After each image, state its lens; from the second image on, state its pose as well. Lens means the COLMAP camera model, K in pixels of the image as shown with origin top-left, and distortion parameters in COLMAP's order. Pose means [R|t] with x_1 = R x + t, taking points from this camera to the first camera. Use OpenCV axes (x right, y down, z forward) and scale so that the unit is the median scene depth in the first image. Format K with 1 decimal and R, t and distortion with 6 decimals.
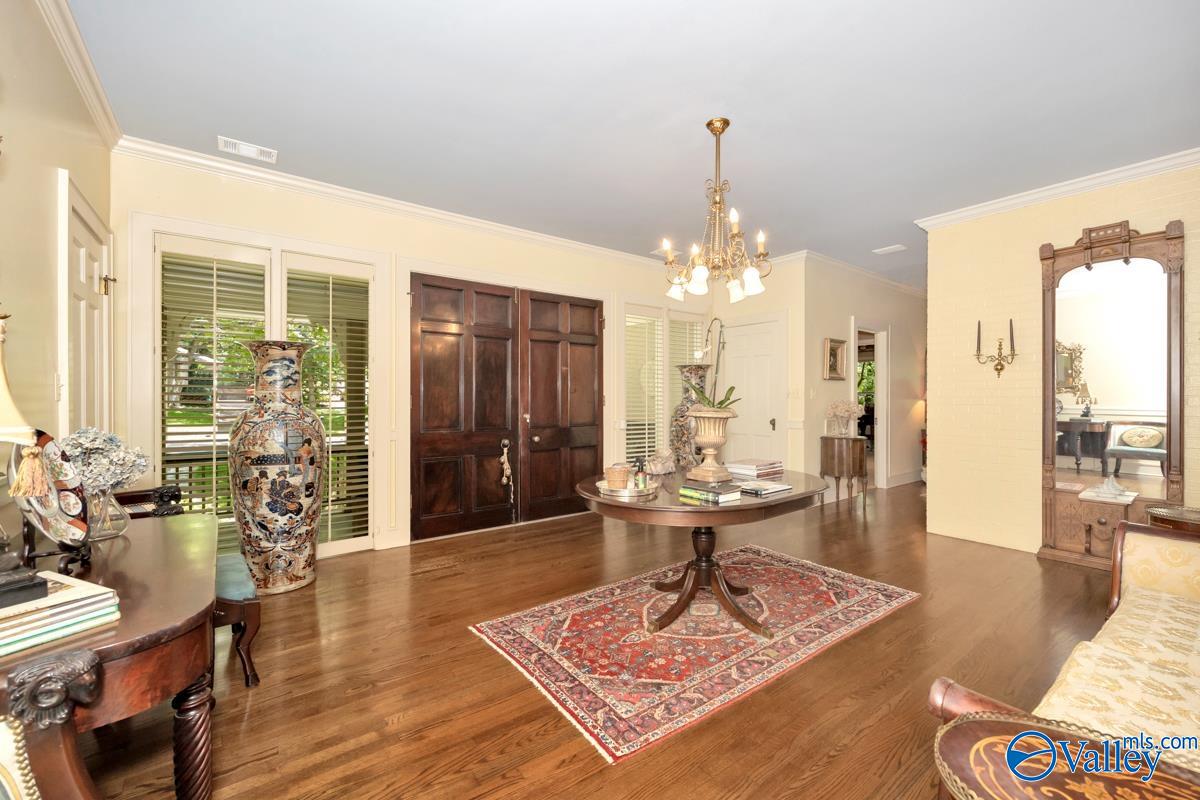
lens RADIAL K [[495.5, 0, 596.5], [0, 495.5, 397.9], [0, 0, 1]] dist [-0.000438, 0.000049]
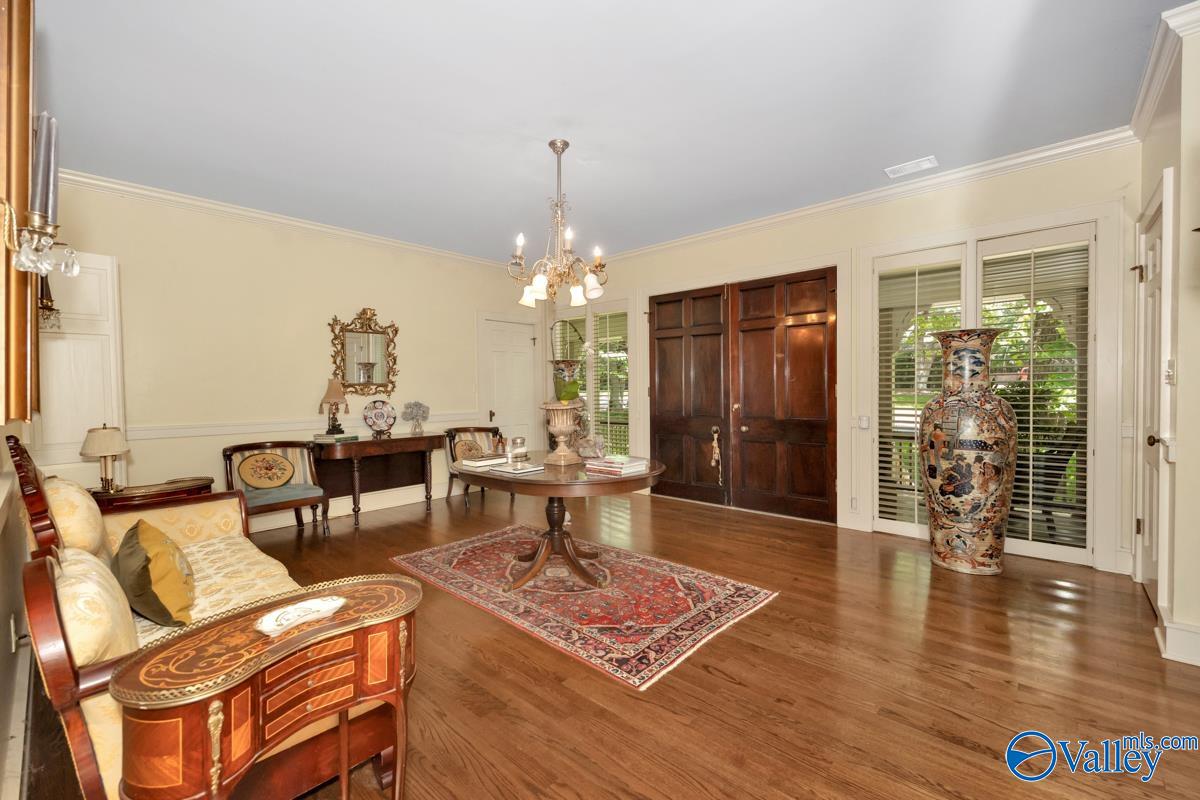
lens RADIAL K [[495.5, 0, 596.5], [0, 495.5, 397.9], [0, 0, 1]] dist [-0.000438, 0.000049]
pose [[0.178514, 0.016525, -0.983799, 1.213546], [0.013160, 0.999729, 0.019180, -0.004947], [0.983849, -0.016370, 0.178249, 0.783321]]
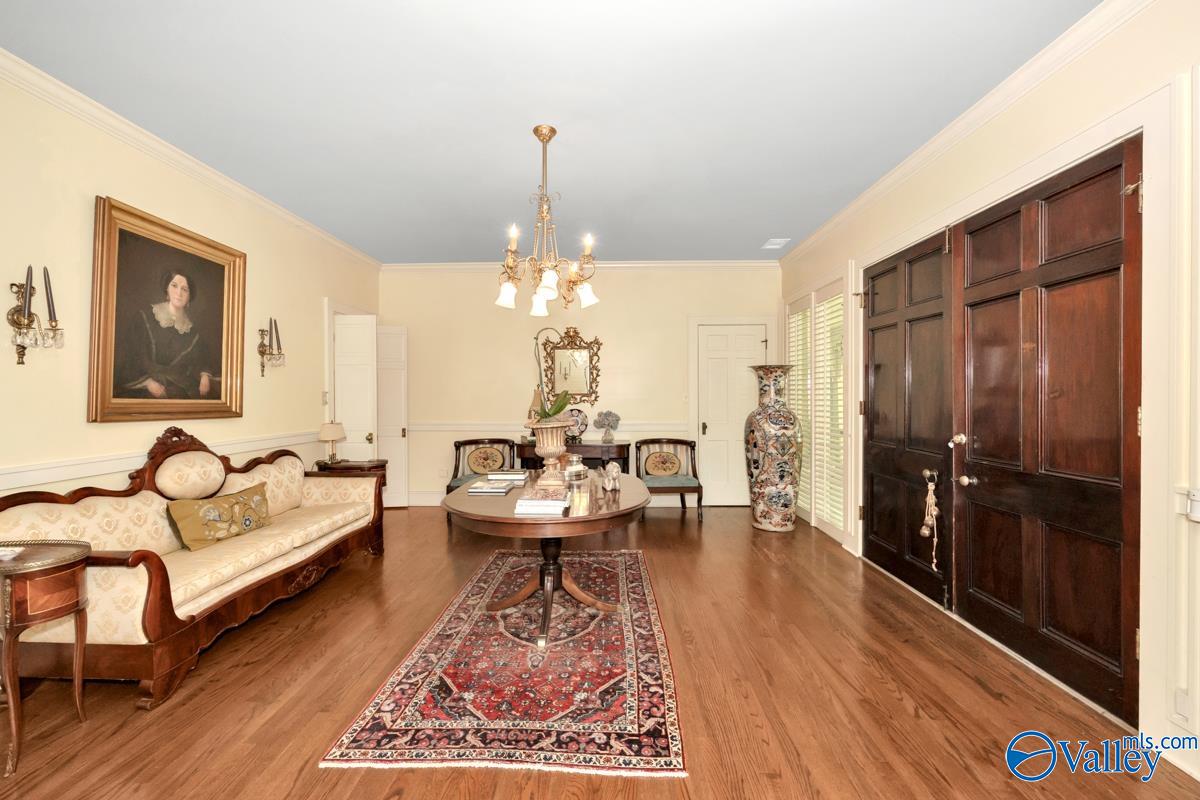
lens RADIAL K [[480.9, 0, 600.0], [0, 480.9, 400.0], [0, 0, 1]] dist [-0.001242, 0.000072]
pose [[-0.615444, 0.009272, -0.788126, 0.835375], [0.003611, 0.999953, 0.008944, -0.022227], [0.788172, 0.002659, -0.615449, 1.499045]]
